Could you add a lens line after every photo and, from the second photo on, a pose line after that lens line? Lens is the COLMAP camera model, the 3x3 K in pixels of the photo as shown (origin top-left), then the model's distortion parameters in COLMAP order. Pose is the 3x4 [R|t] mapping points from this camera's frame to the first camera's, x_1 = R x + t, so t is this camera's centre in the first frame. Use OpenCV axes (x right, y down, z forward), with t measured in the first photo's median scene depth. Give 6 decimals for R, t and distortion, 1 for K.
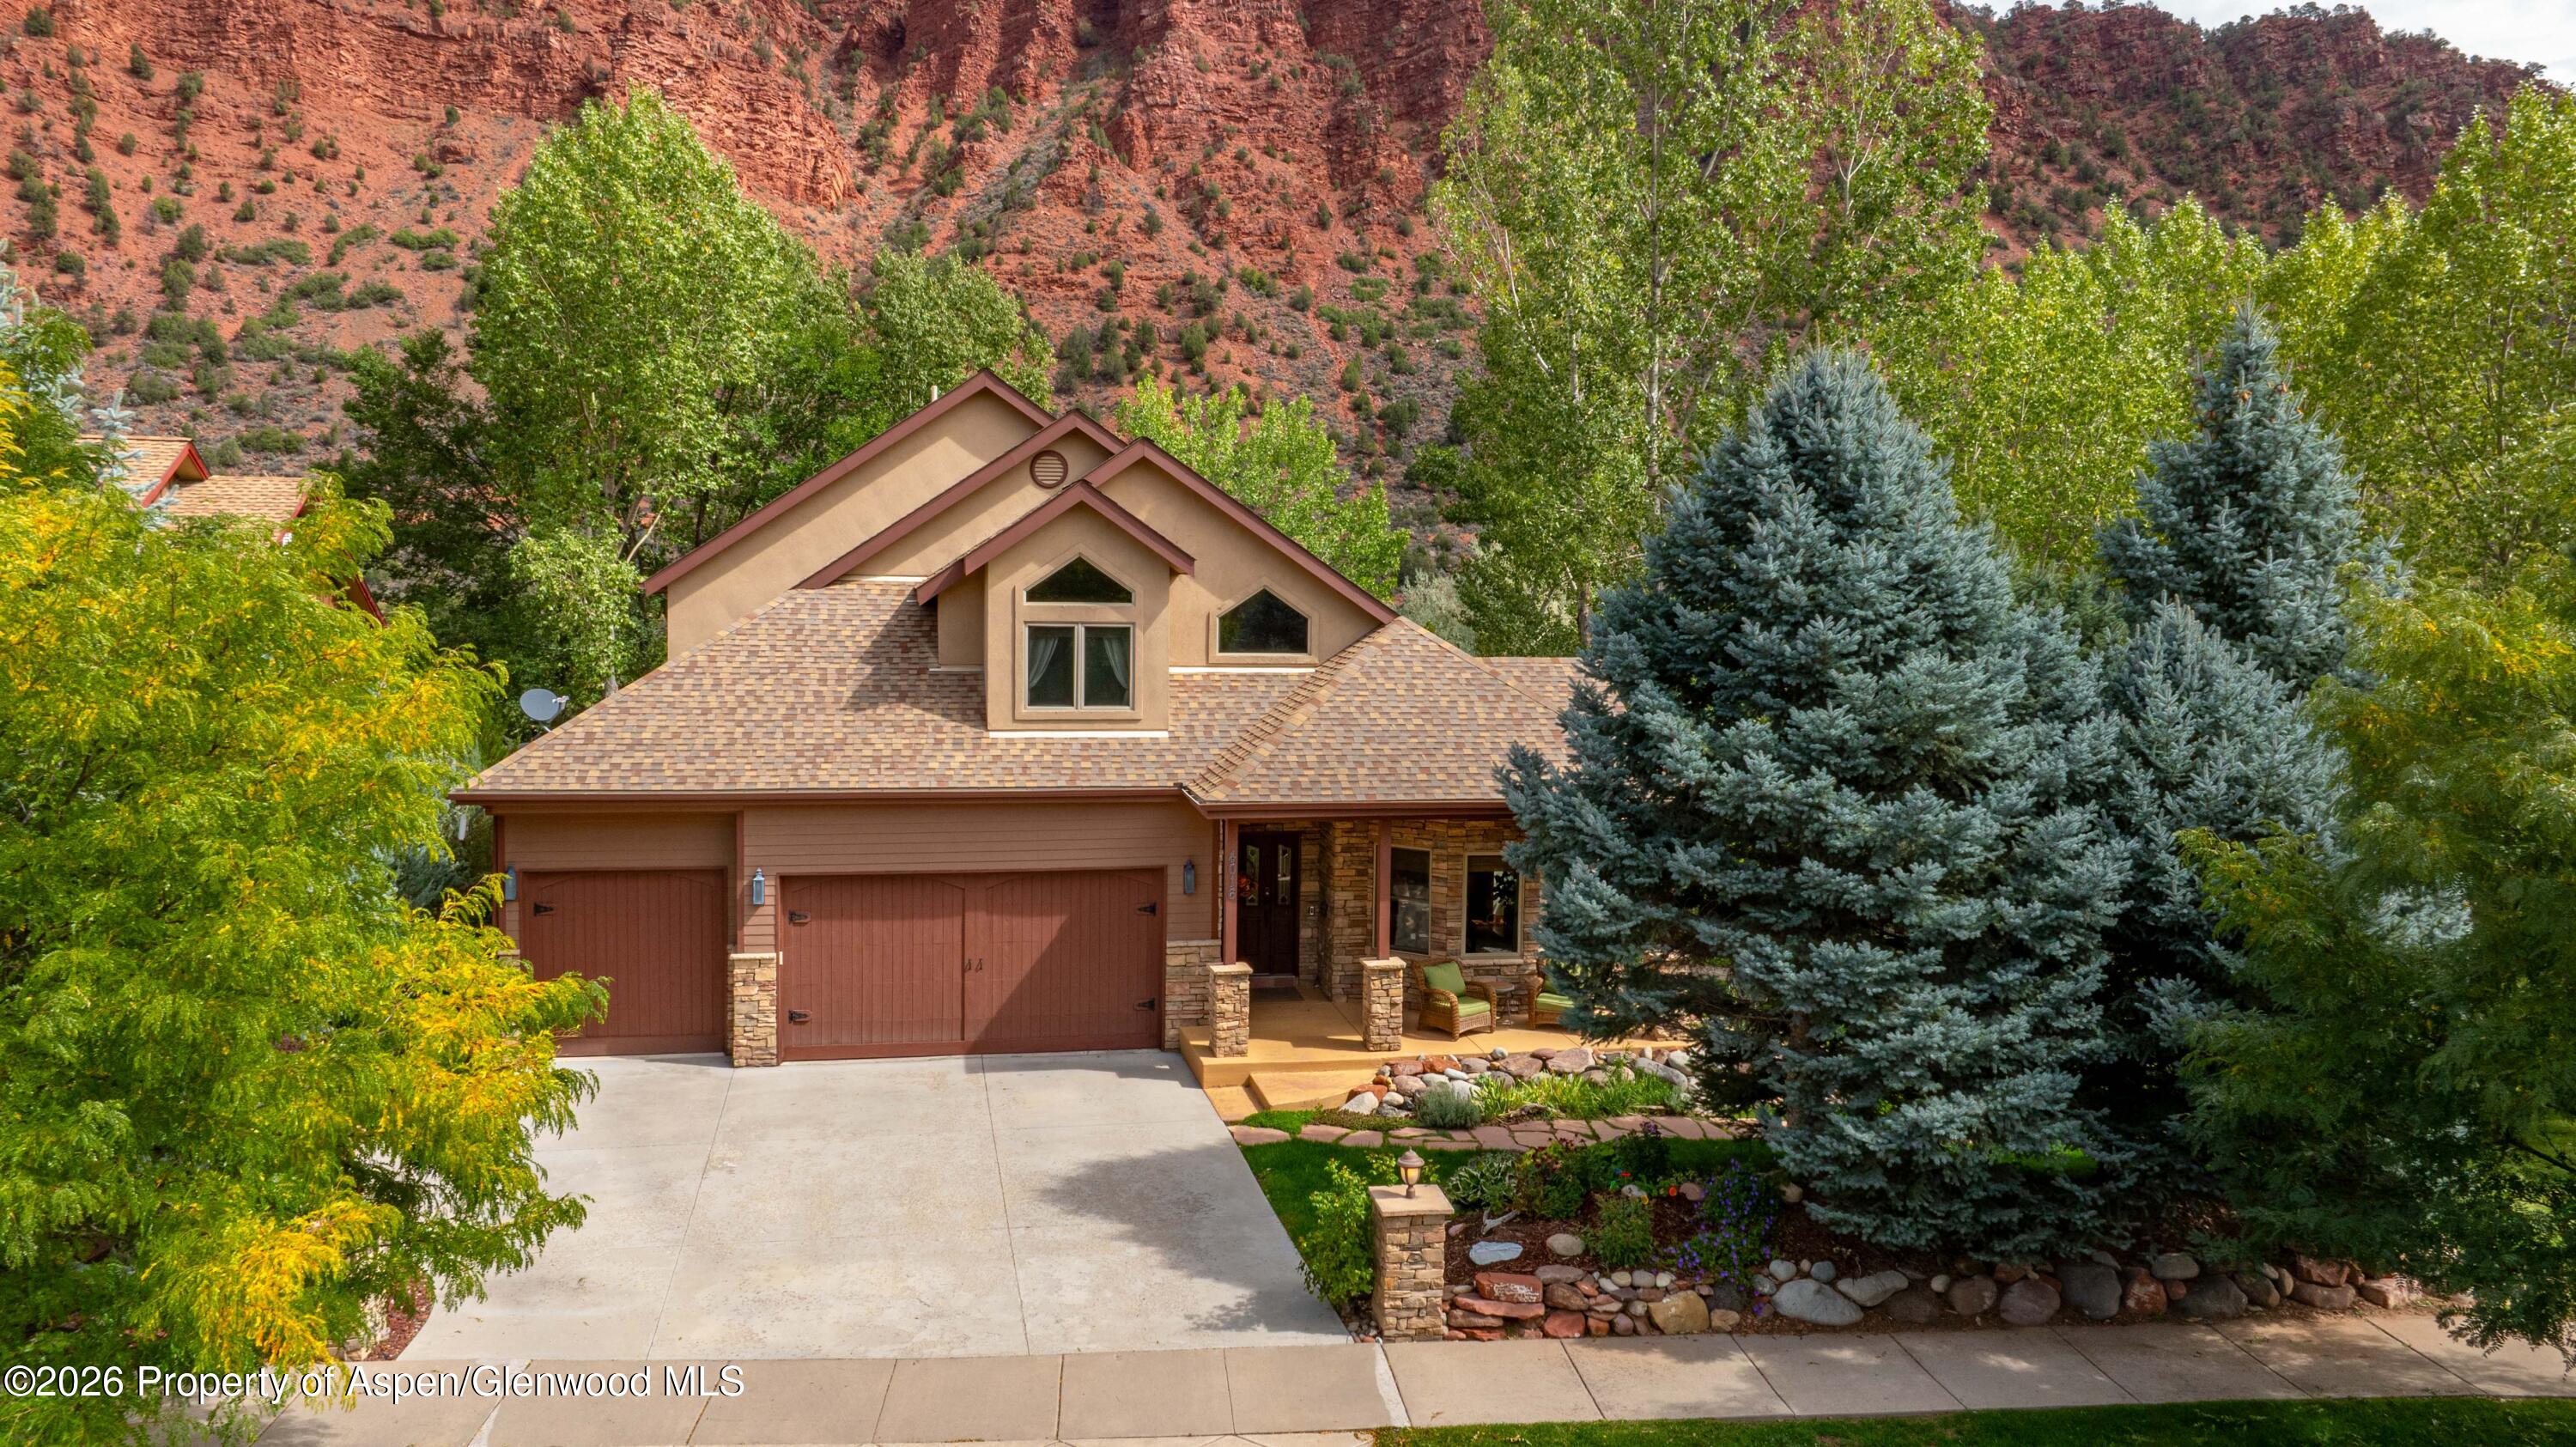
lens RADIAL K [[1842.6, 0, 1311.6], [0, 1842.6, 722.8], [0, 0, 1]] dist [-0.047049, 0.018281]
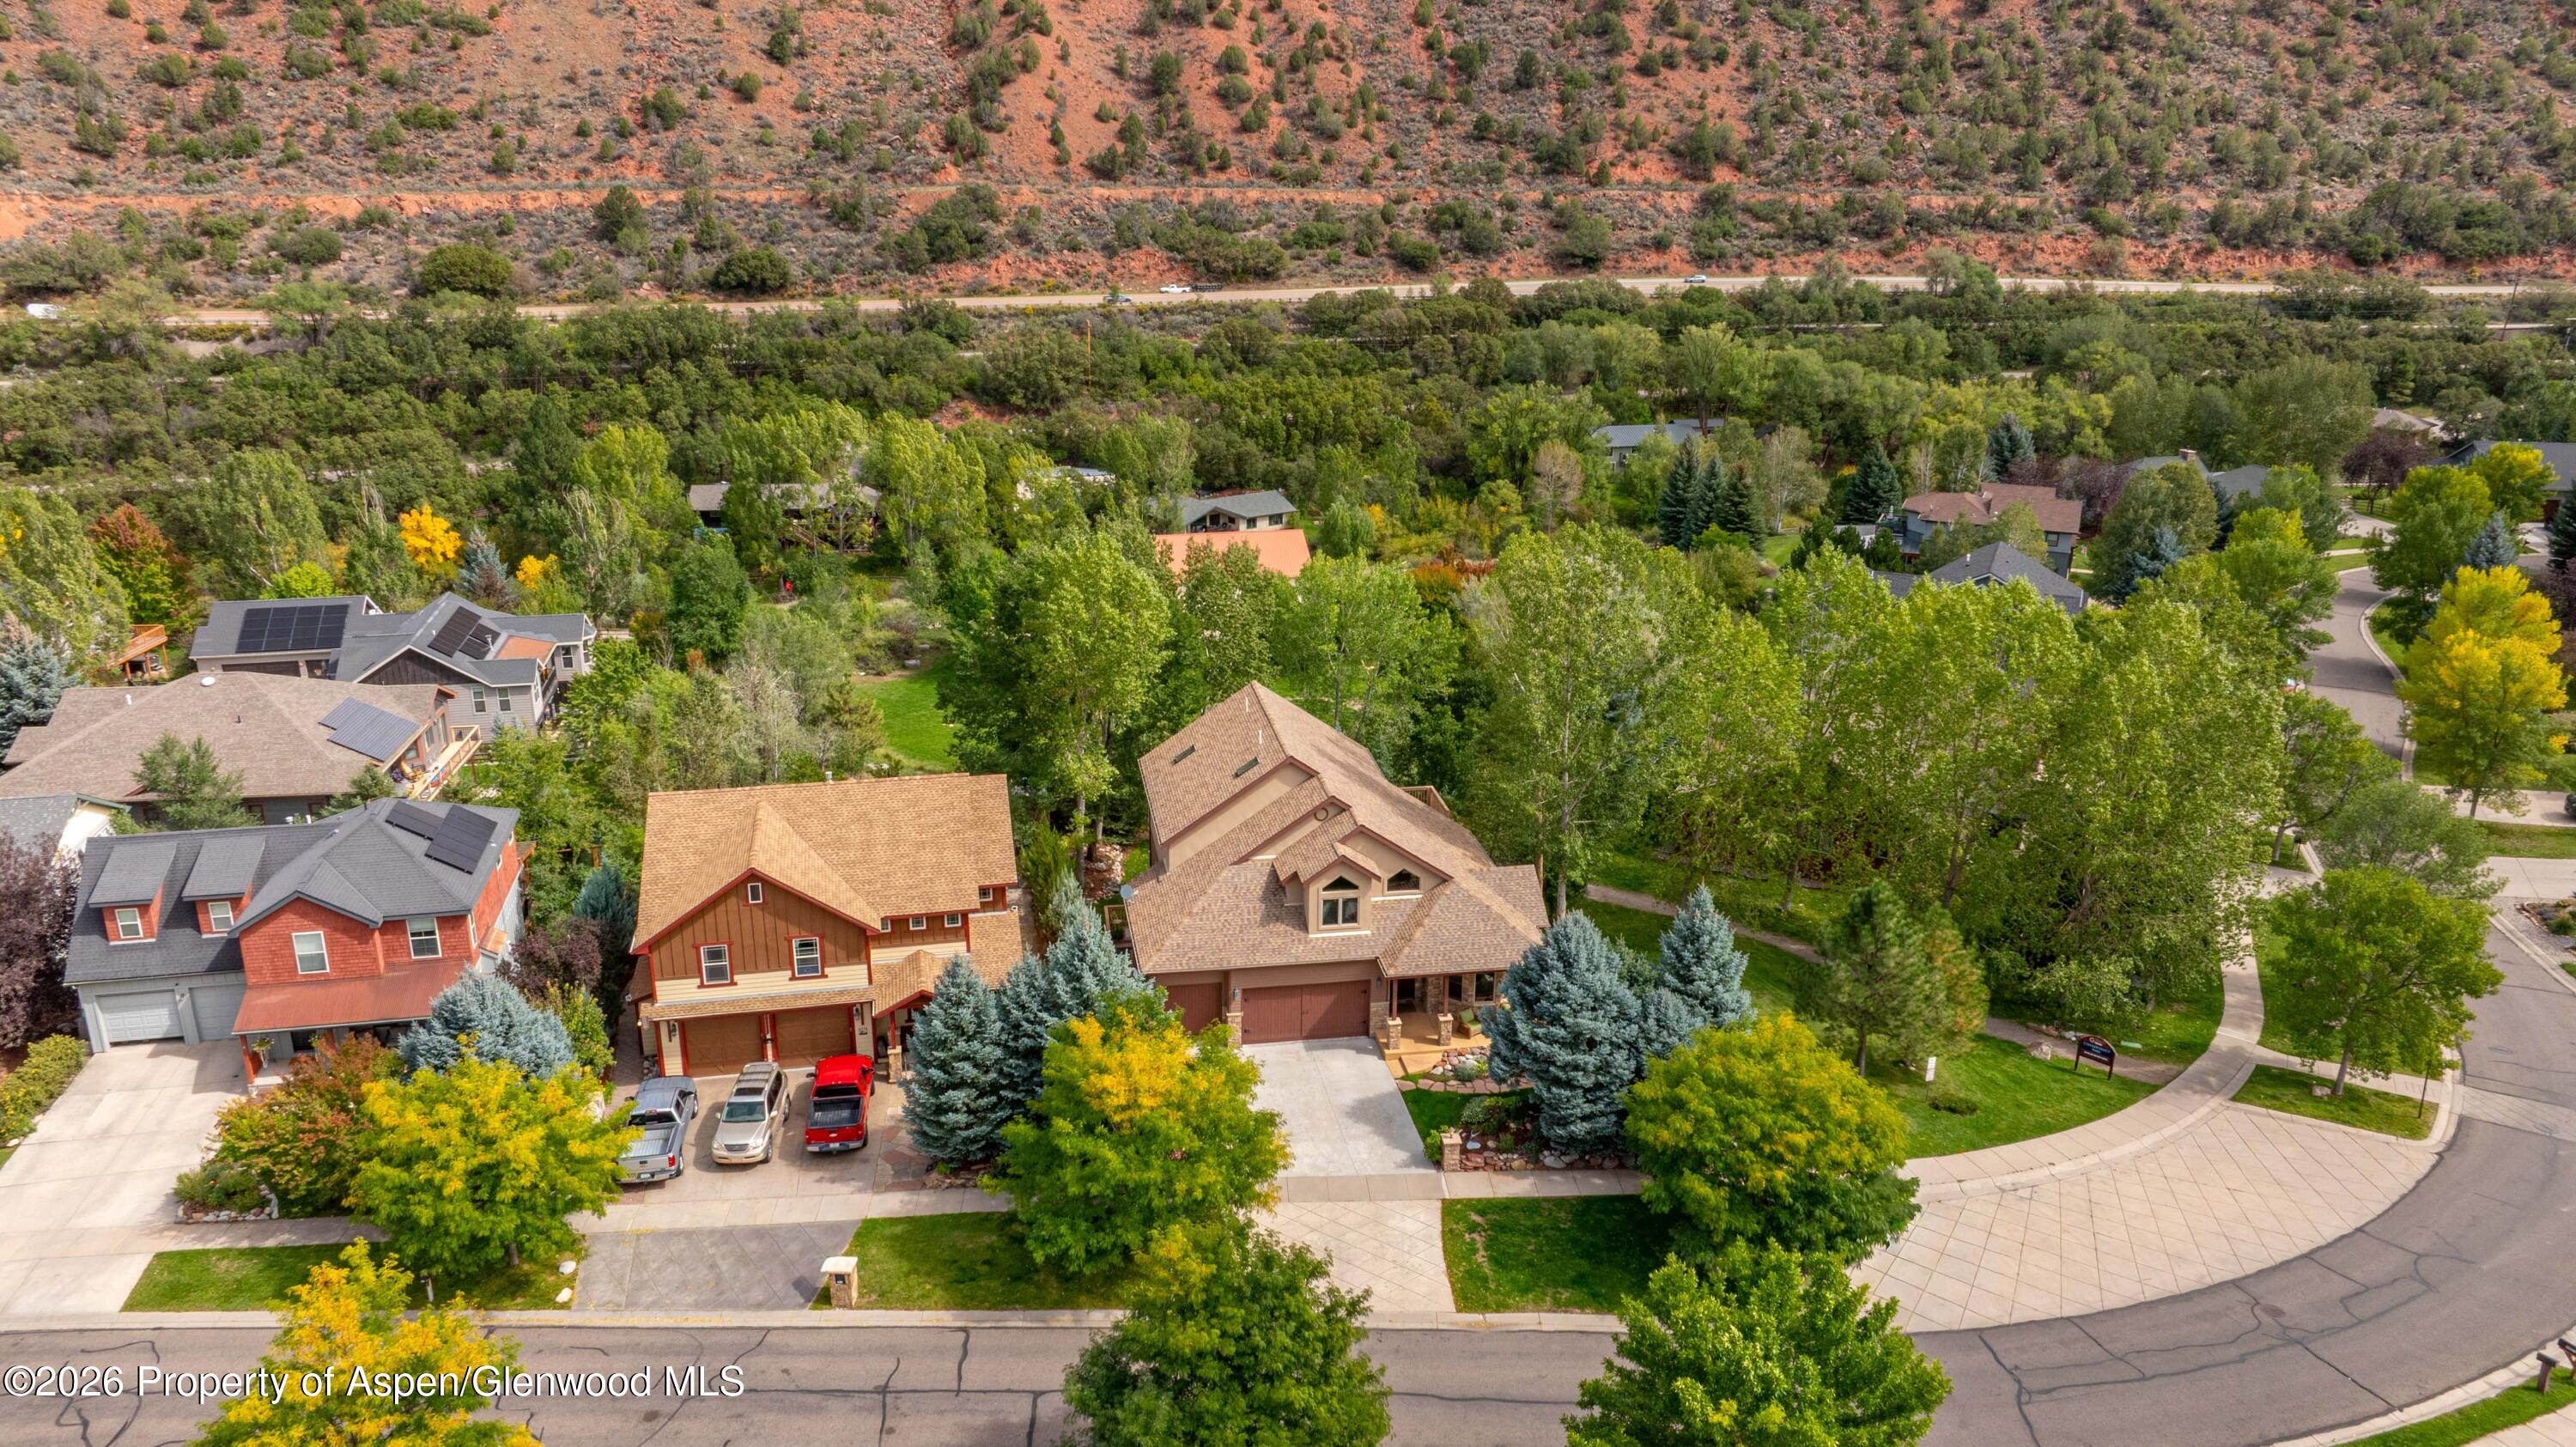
lens RADIAL K [[1842.6, 0, 1284.0], [0, 1842.6, 711.6], [0, 0, 1]] dist [-0.047049, 0.018281]
pose [[0.998779, 0.006704, -0.048943, -0.078342], [0.005287, 0.970554, 0.240824, -1.049990], [0.049117, -0.240789, 0.969334, -1.745712]]
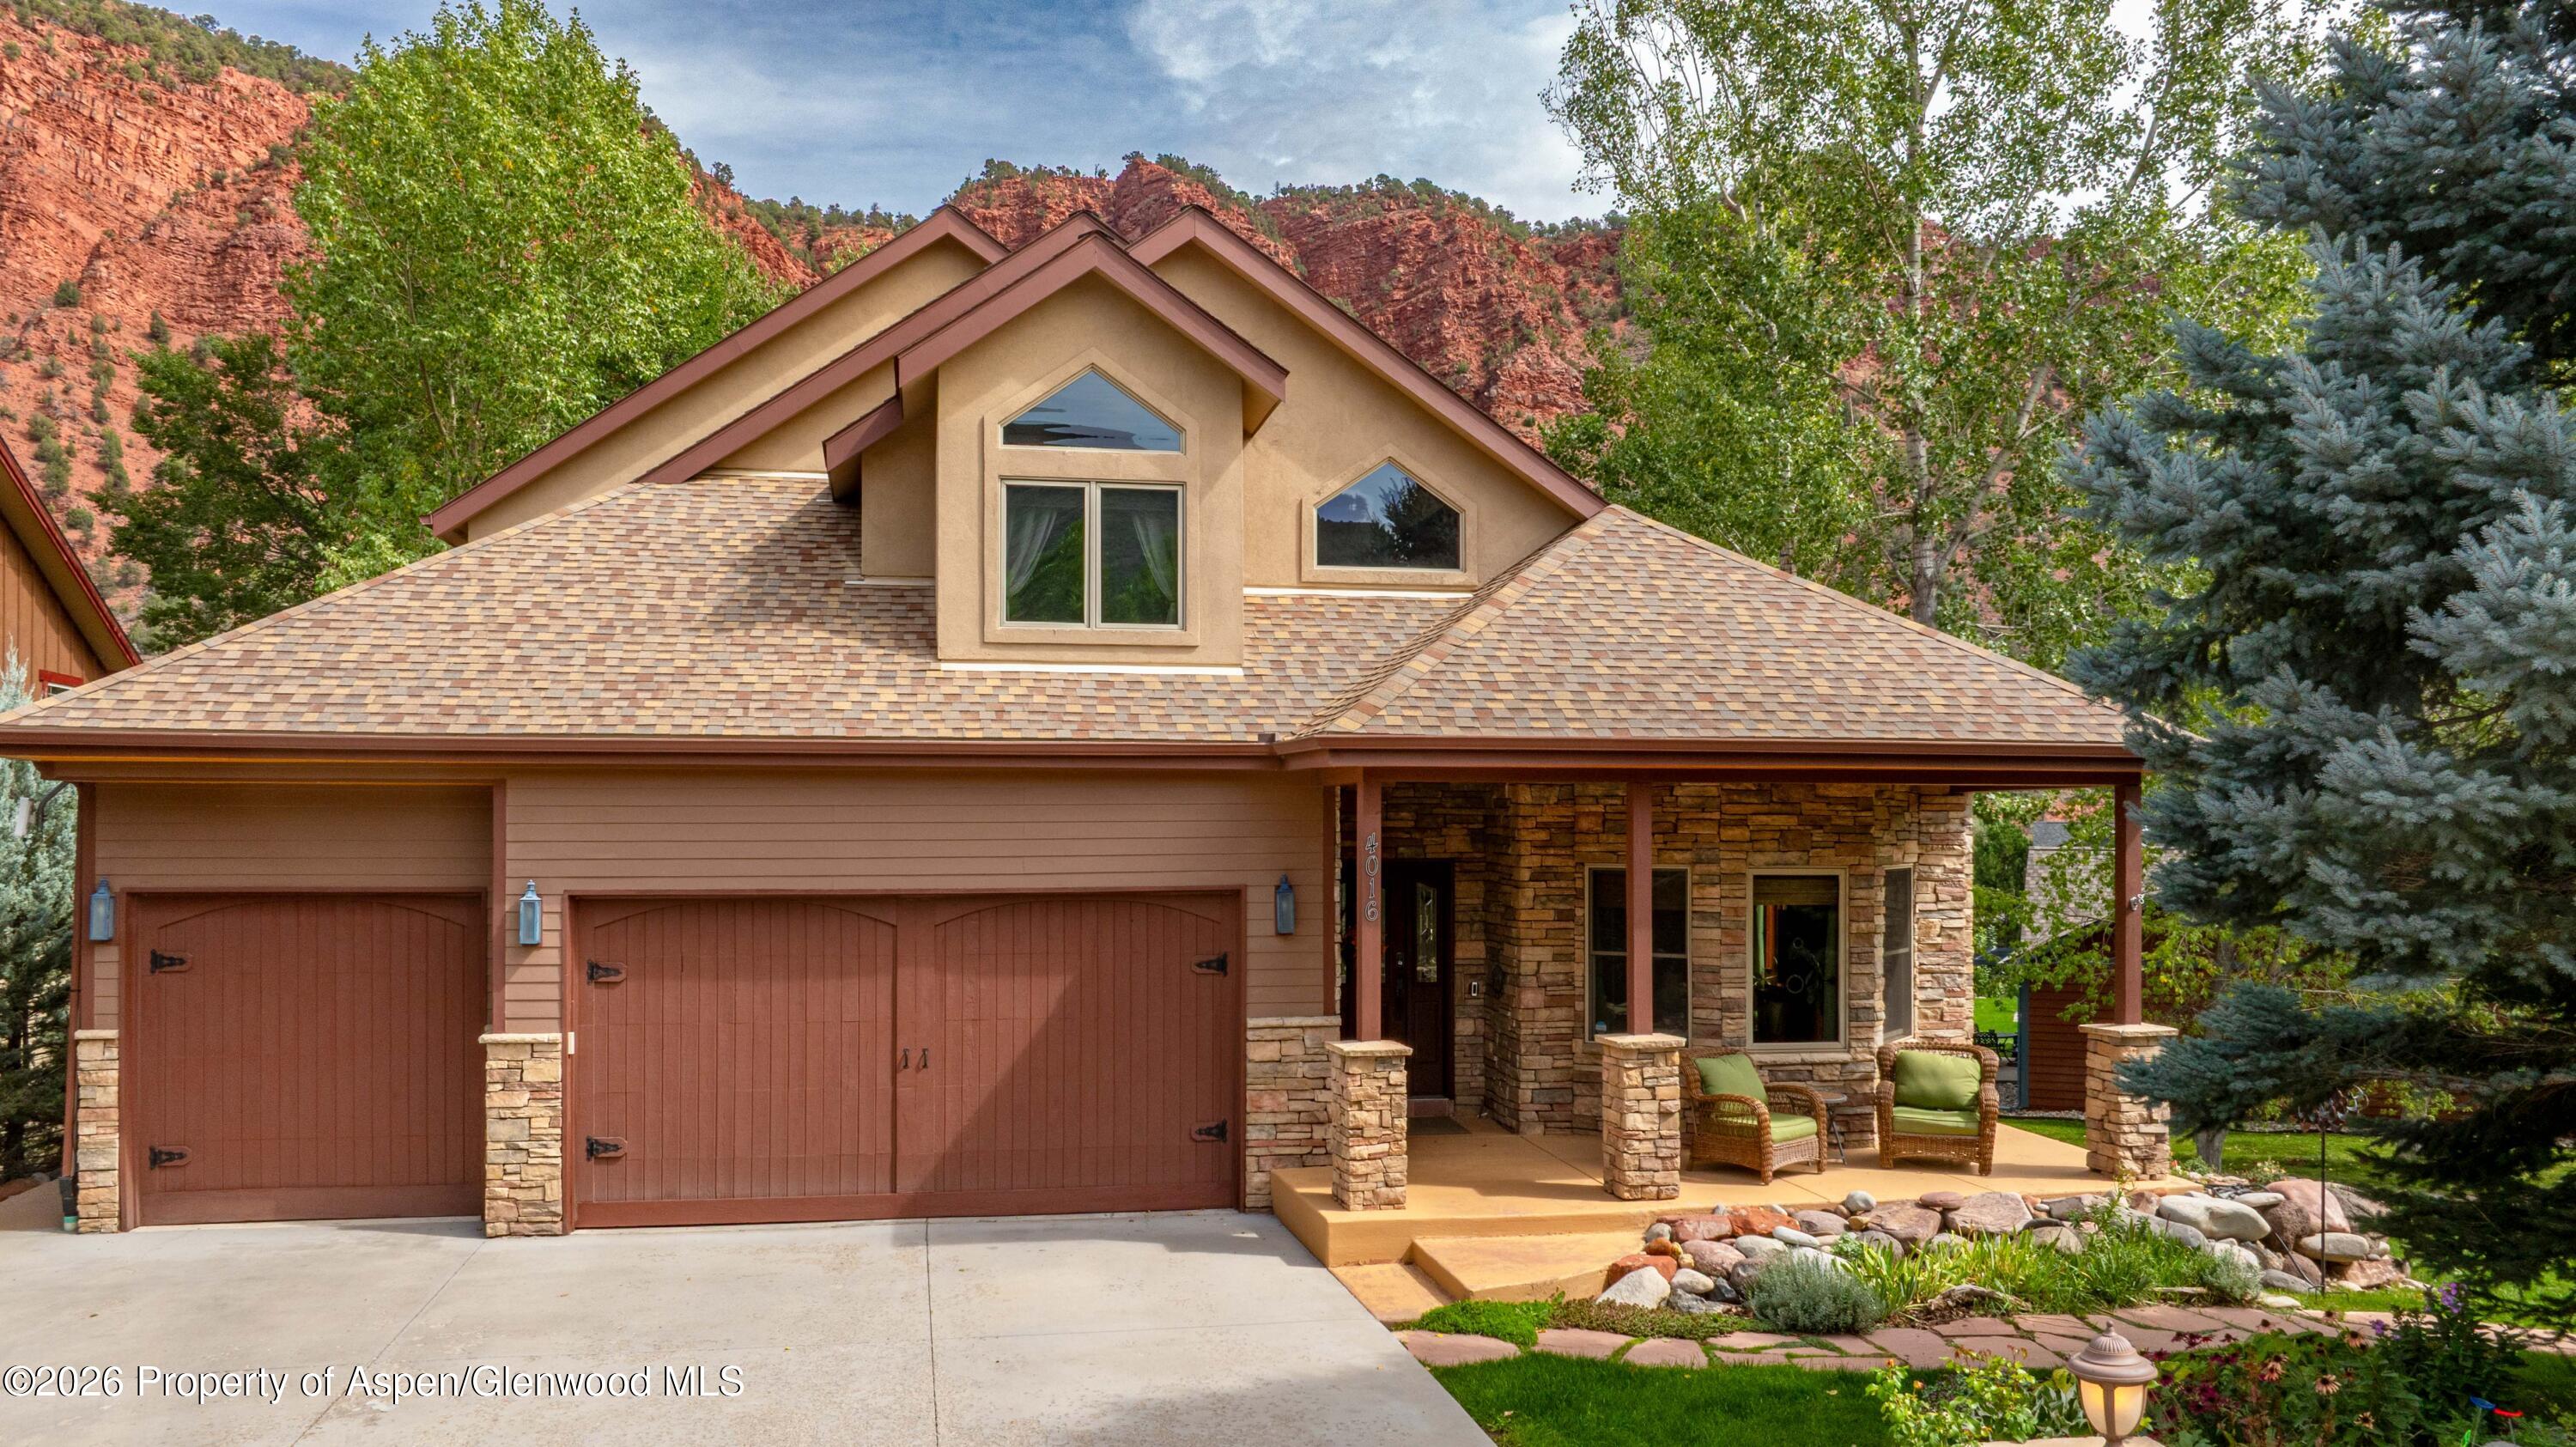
lens RADIAL K [[1842.6, 0, 1241.0], [0, 1842.6, 842.8], [0, 0, 1]] dist [-0.047049, 0.018281]
pose [[0.999111, -0.015734, -0.039104, -0.058637], [0.012808, 0.997177, -0.073990, 0.109115], [0.040158, 0.073423, 0.996492, 0.432463]]
